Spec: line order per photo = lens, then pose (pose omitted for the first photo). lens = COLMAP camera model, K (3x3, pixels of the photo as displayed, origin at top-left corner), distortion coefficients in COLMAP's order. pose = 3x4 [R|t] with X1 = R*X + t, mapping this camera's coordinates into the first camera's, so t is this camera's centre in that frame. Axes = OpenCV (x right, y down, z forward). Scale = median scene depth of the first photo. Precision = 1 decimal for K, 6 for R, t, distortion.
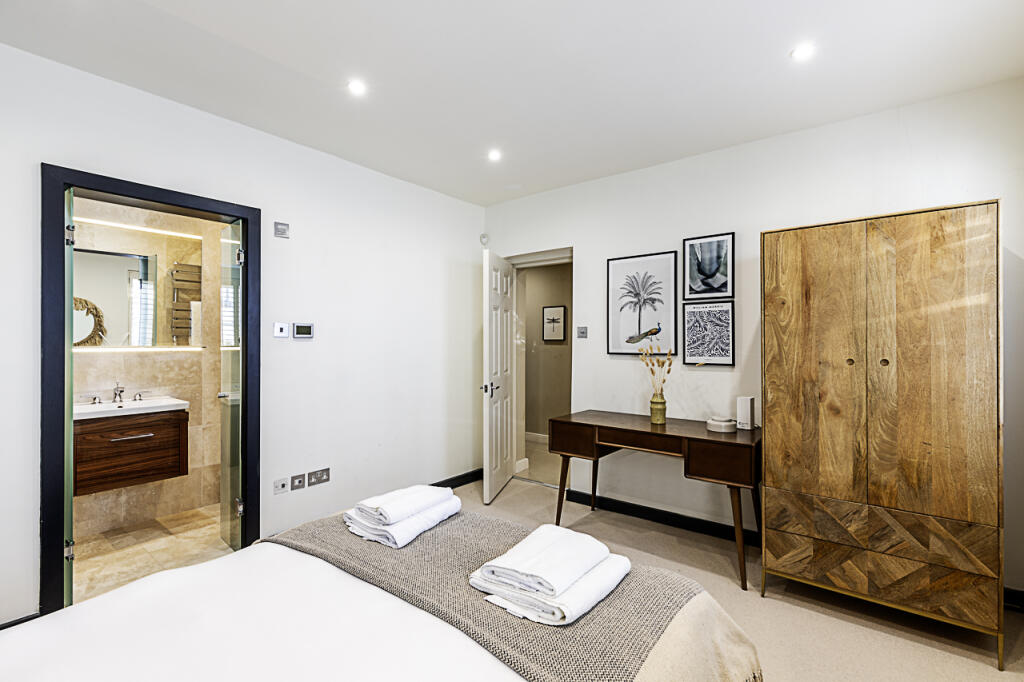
lens RADIAL K [[469.0, 0, 518.0], [0, 469.0, 339.9], [0, 0, 1]] dist [0.010152, -0.001682]
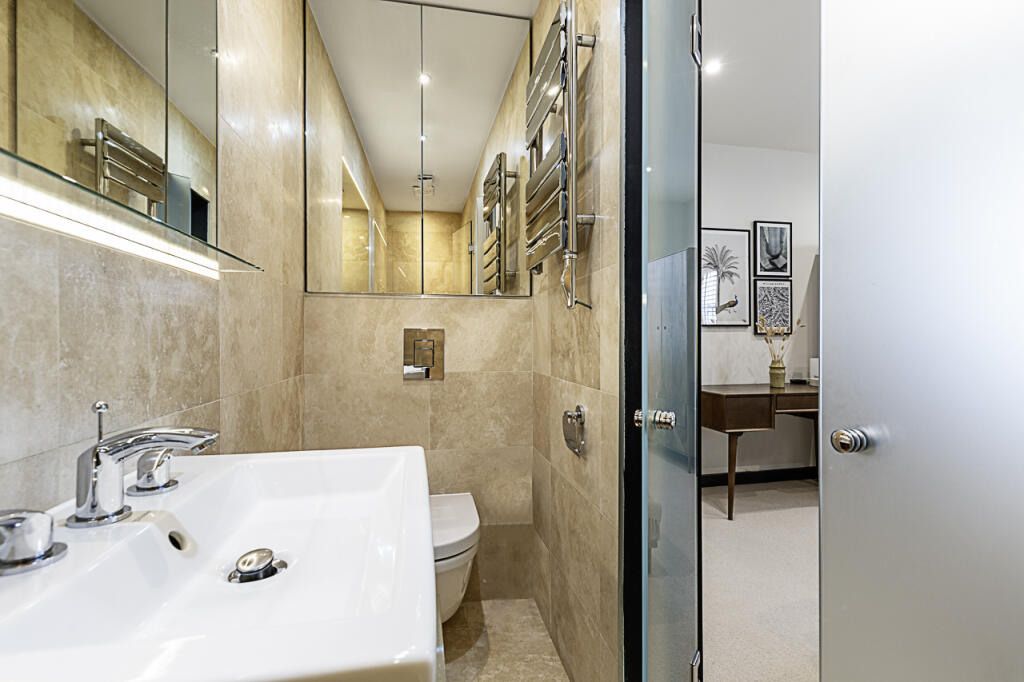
lens RADIAL K [[469.0, 0, 514.0], [0, 469.0, 341.2], [0, 0, 1]] dist [0.010152, -0.001682]
pose [[0.658534, 0.001796, 0.752549, -0.869567], [-0.002255, 0.999997, -0.000414, 0.071321], [-0.752548, -0.001424, 0.658536, 0.713532]]
